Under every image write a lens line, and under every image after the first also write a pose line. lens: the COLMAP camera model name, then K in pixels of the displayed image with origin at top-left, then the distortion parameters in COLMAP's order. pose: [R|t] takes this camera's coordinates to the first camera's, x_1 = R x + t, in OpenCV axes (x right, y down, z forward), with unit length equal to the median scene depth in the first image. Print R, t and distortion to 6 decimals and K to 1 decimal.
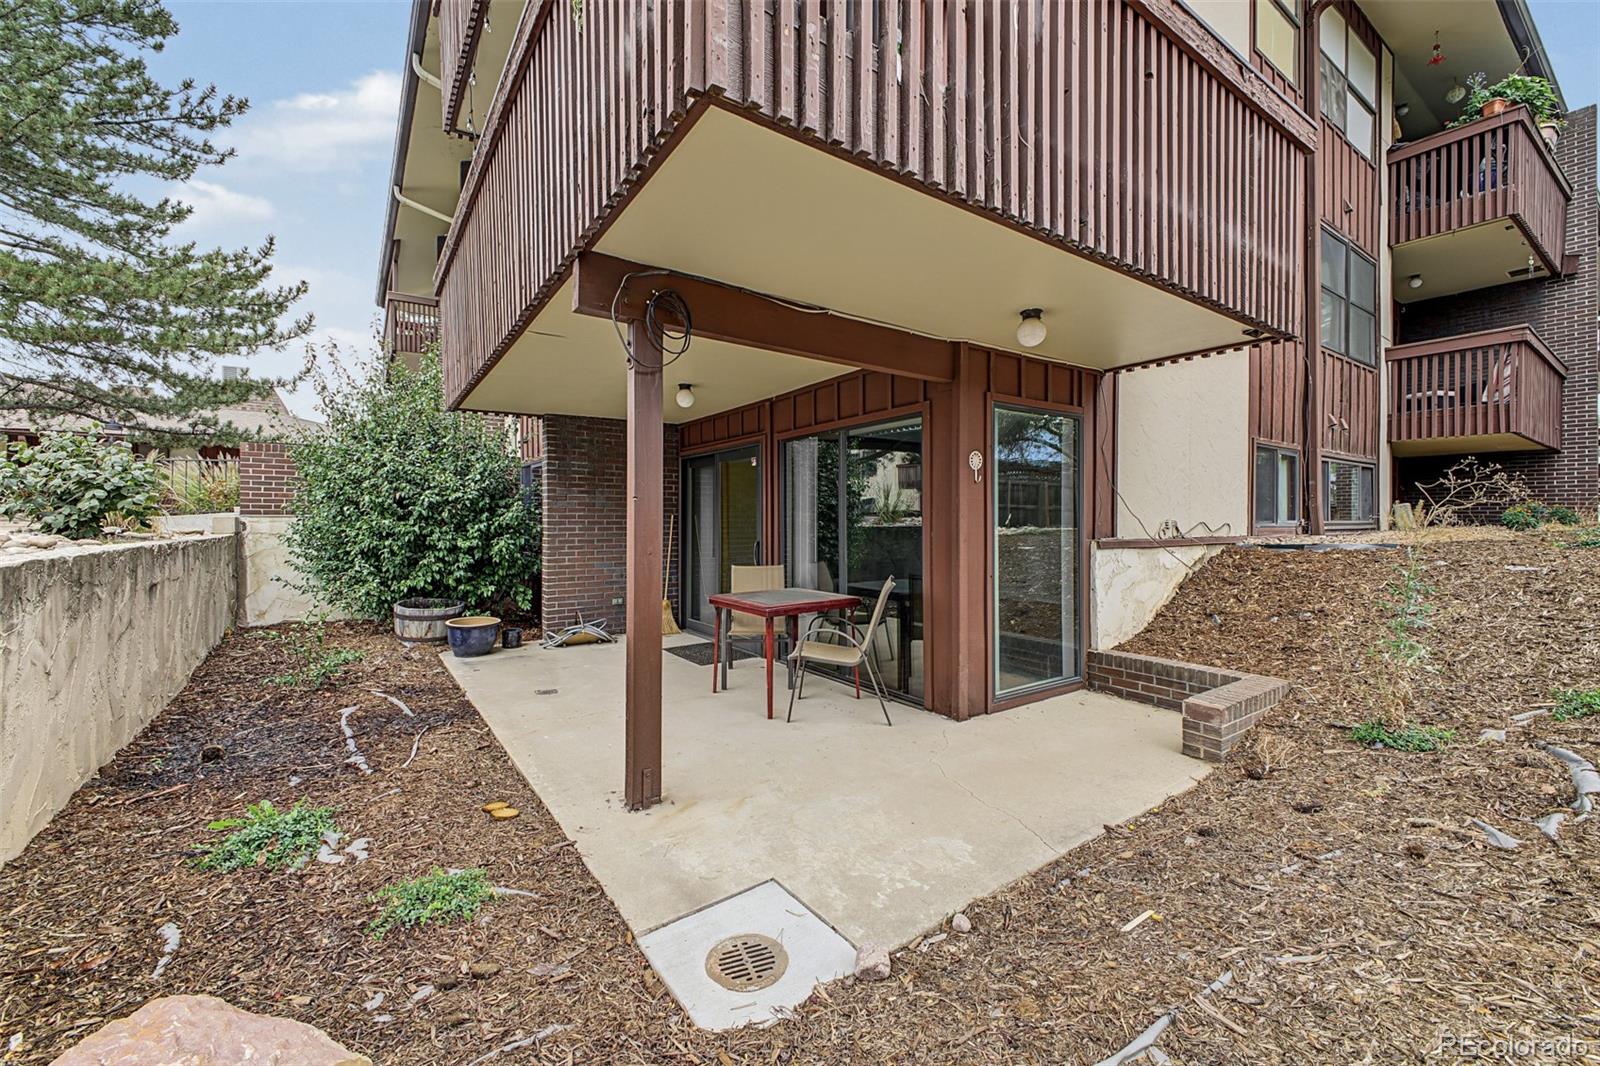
lens RADIAL K [[630.4, 0, 794.5], [0, 630.4, 526.9], [0, 0, 1]] dist [0.014568, -0.002612]
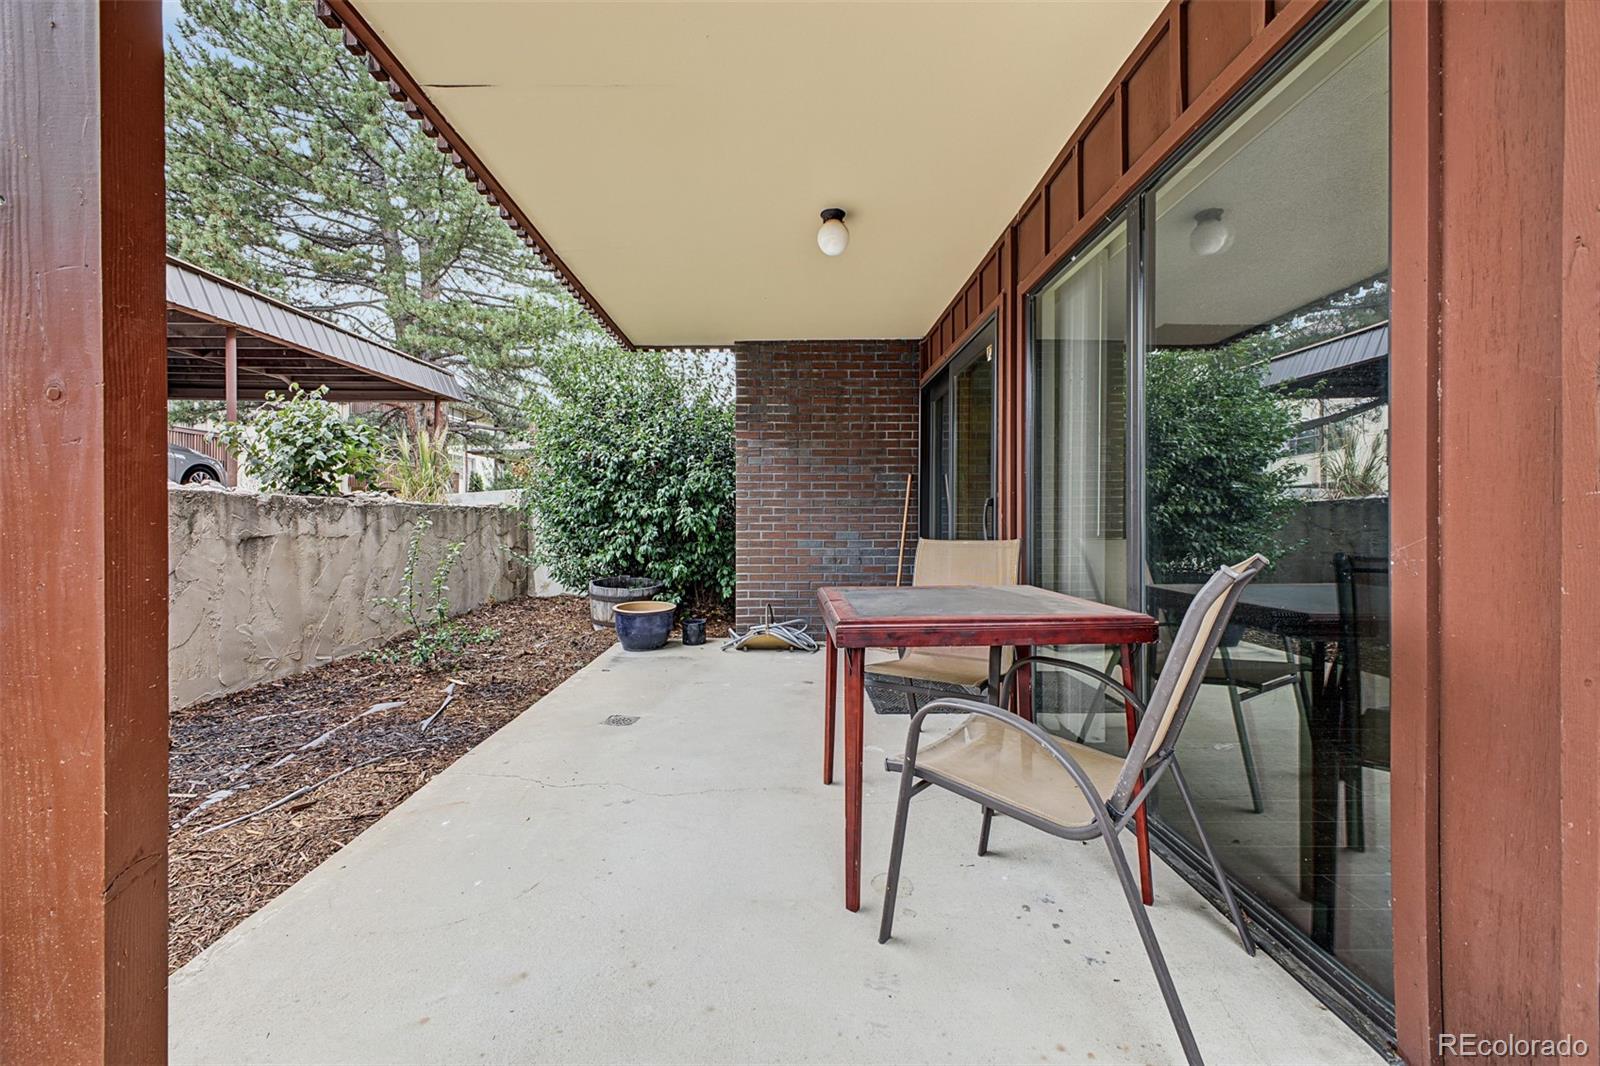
lens RADIAL K [[630.4, 0, 805.2], [0, 630.4, 531.8], [0, 0, 1]] dist [0.014568, -0.002612]
pose [[0.844315, 0.011511, -0.535724, 0.097646], [-0.009699, 0.999934, 0.006199, 0.049366], [0.535760, -0.000039, 0.844370, 0.451031]]
